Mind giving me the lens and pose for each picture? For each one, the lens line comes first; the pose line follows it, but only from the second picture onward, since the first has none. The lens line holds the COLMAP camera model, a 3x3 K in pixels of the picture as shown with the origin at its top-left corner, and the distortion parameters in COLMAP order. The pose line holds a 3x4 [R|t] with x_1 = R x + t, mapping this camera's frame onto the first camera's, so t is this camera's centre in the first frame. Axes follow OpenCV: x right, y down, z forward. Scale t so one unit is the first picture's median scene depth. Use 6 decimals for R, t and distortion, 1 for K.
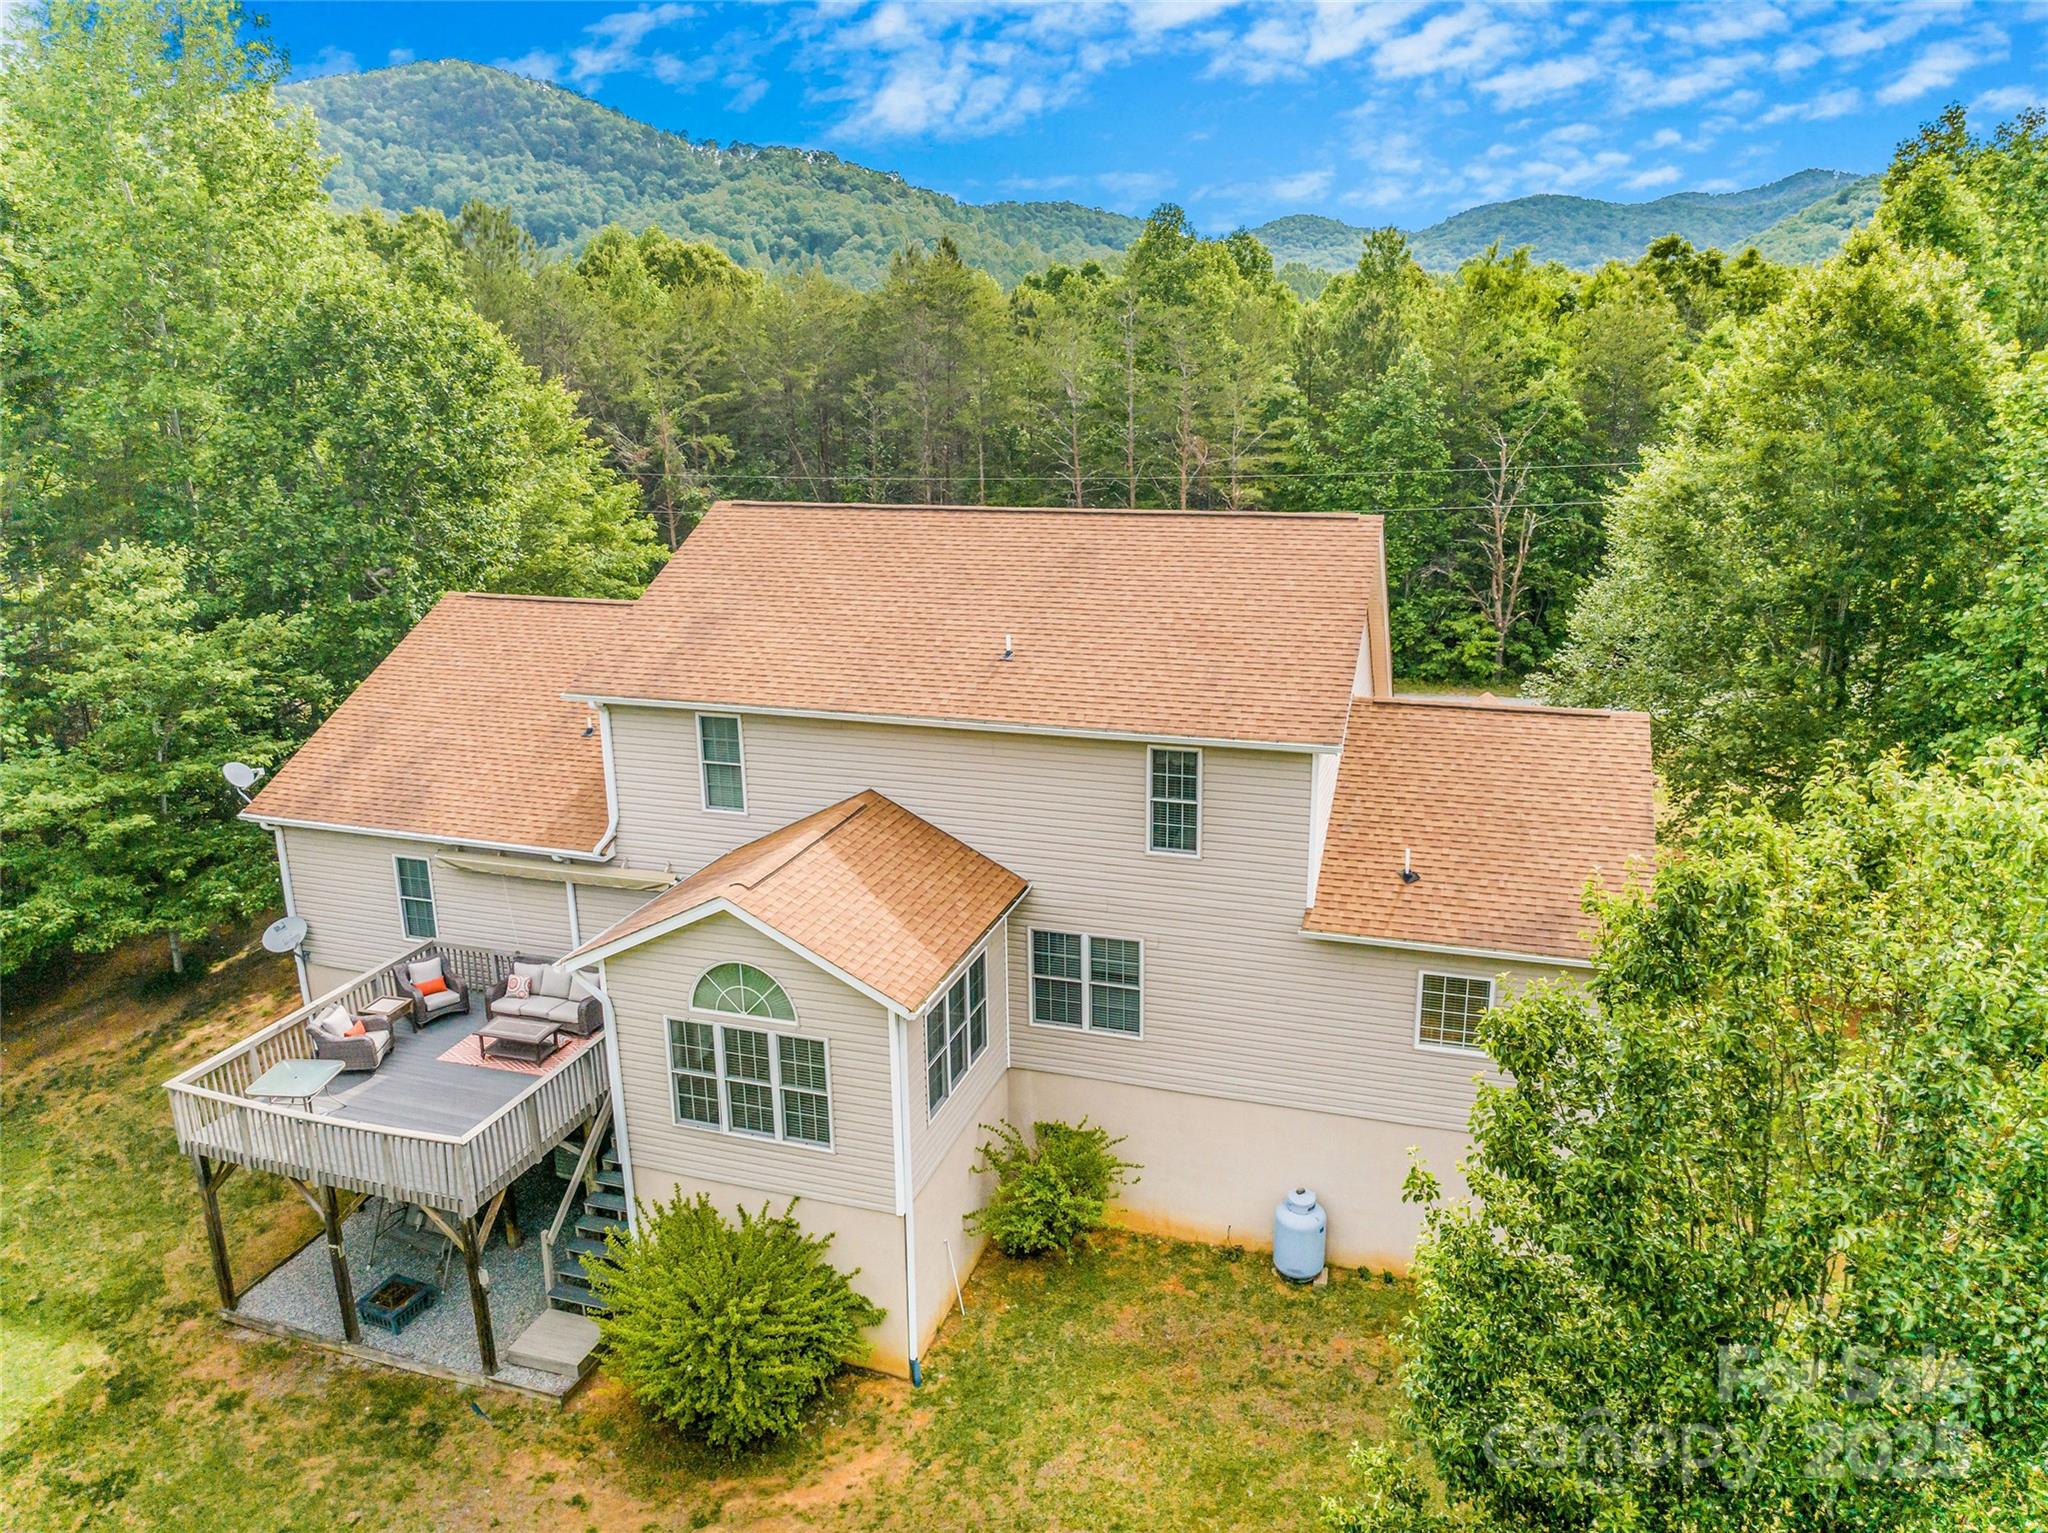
lens RADIAL K [[1450.3, 0, 1023.8], [0, 1450.3, 738.6], [0, 0, 1]] dist [-0.007736, -0.070094]
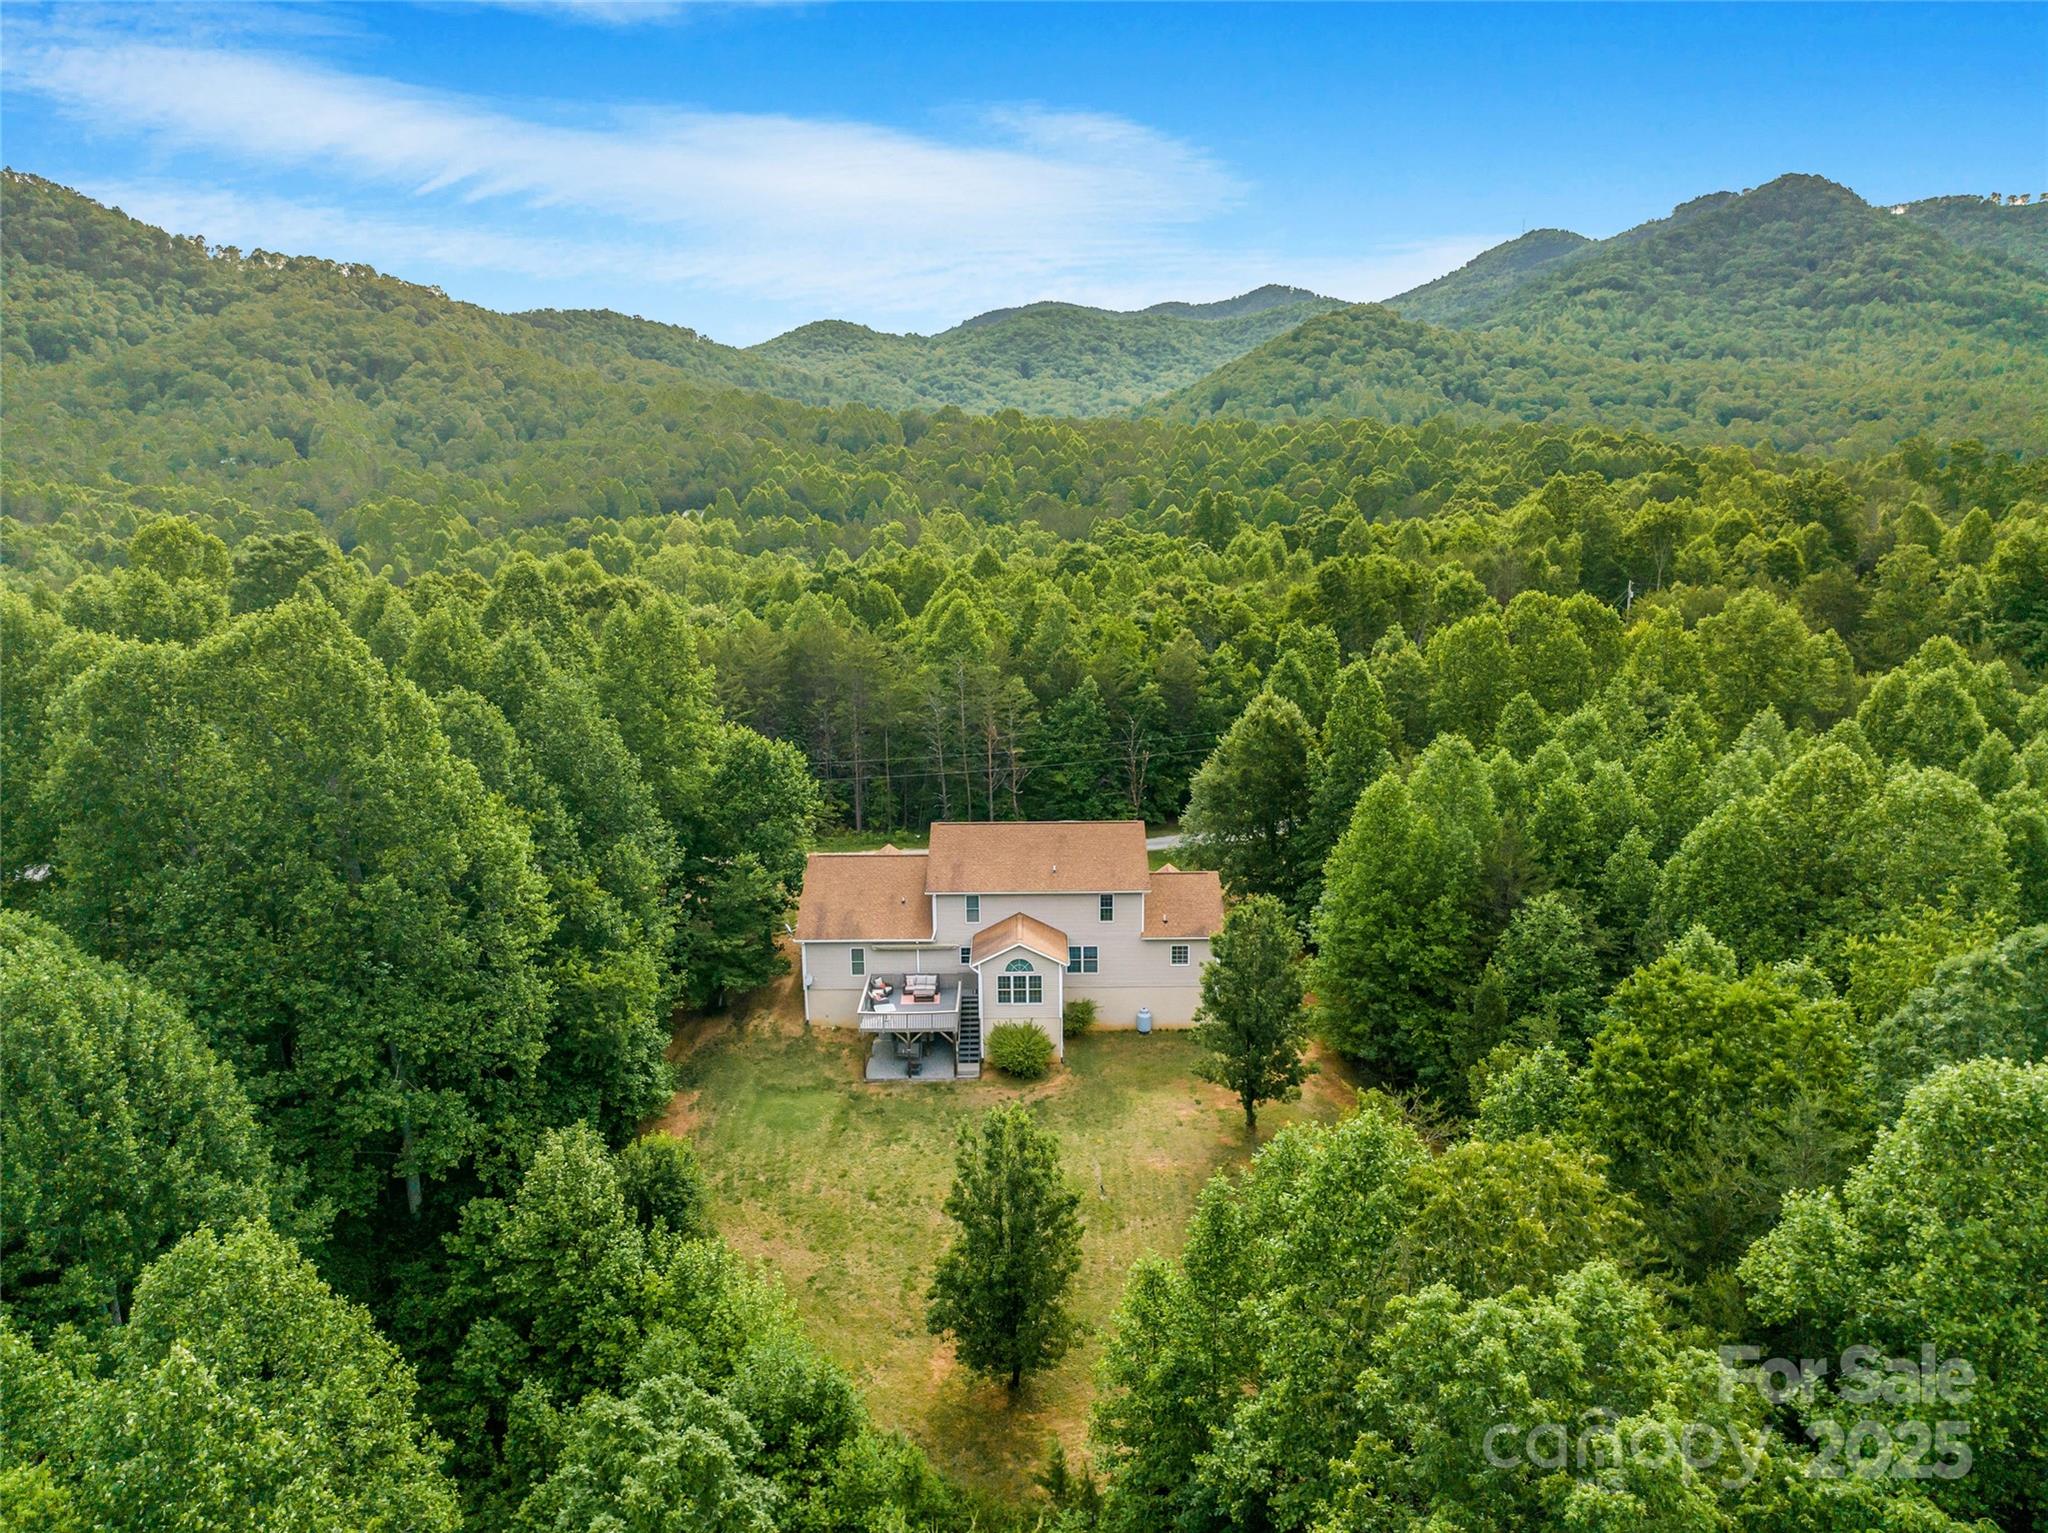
lens RADIAL K [[1451.2, 0, 1024.0], [0, 1451.2, 766.5], [0, 0, 1]] dist [-0.069972, -0.000639]
pose [[0.951070, -0.064688, 0.302127, -1.161159], [0.075973, 0.996778, -0.025737, -0.232196], [-0.299488, 0.047431, 0.952920, -2.436082]]
